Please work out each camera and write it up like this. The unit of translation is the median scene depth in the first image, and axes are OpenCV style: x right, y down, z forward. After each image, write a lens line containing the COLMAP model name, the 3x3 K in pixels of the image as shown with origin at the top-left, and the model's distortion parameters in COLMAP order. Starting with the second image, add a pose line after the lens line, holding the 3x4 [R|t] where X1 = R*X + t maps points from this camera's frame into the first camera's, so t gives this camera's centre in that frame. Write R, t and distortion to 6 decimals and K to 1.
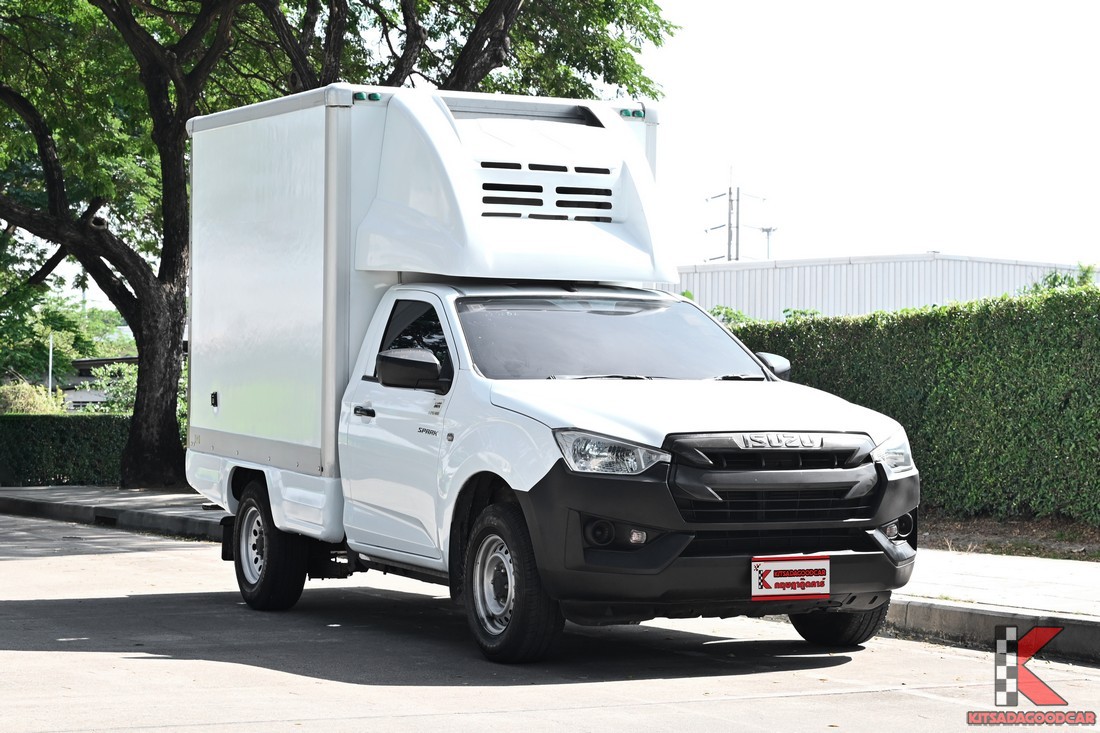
lens RADIAL K [[2325.8, 0, 549.6], [0, 2325.8, 361.3], [0, 0, 1]] dist [0.060581, 0.000000]
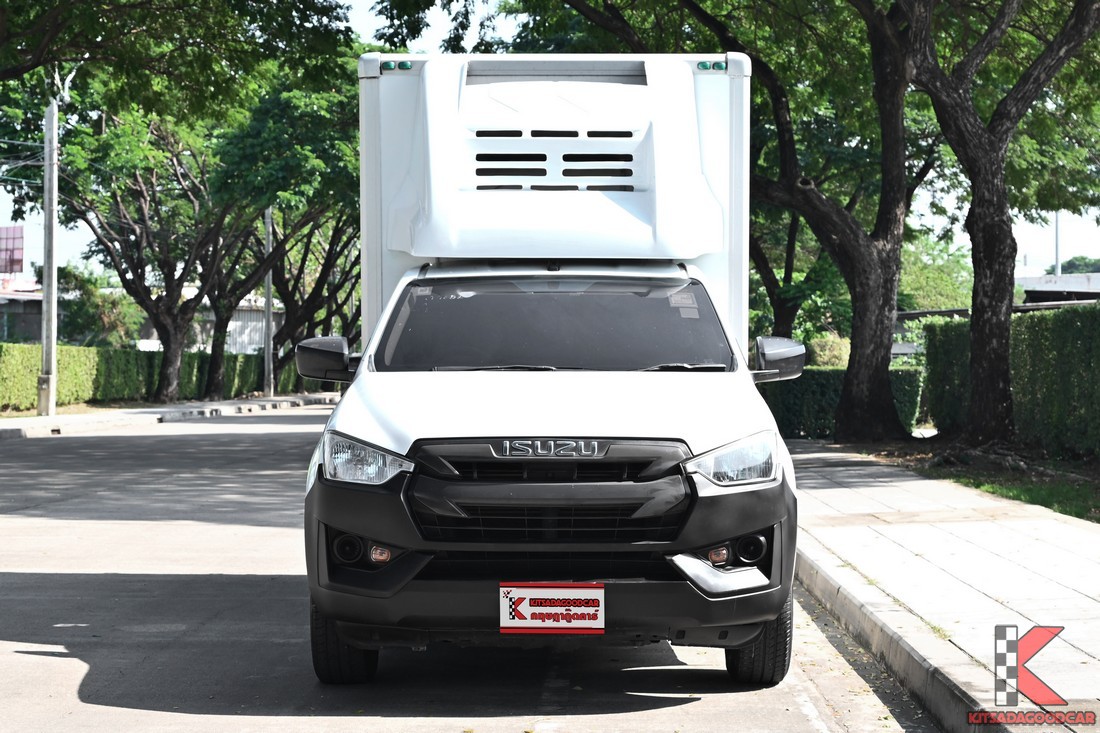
lens RADIAL K [[2228.7, 0, 550.2], [0, 2228.7, 371.7], [0, 0, 1]] dist [-0.011301, 0.000000]
pose [[0.897802, 0.005076, -0.440371, 0.384798], [0.008157, 0.999570, 0.028151, -0.014739], [0.440325, -0.028867, 0.897374, 0.215436]]
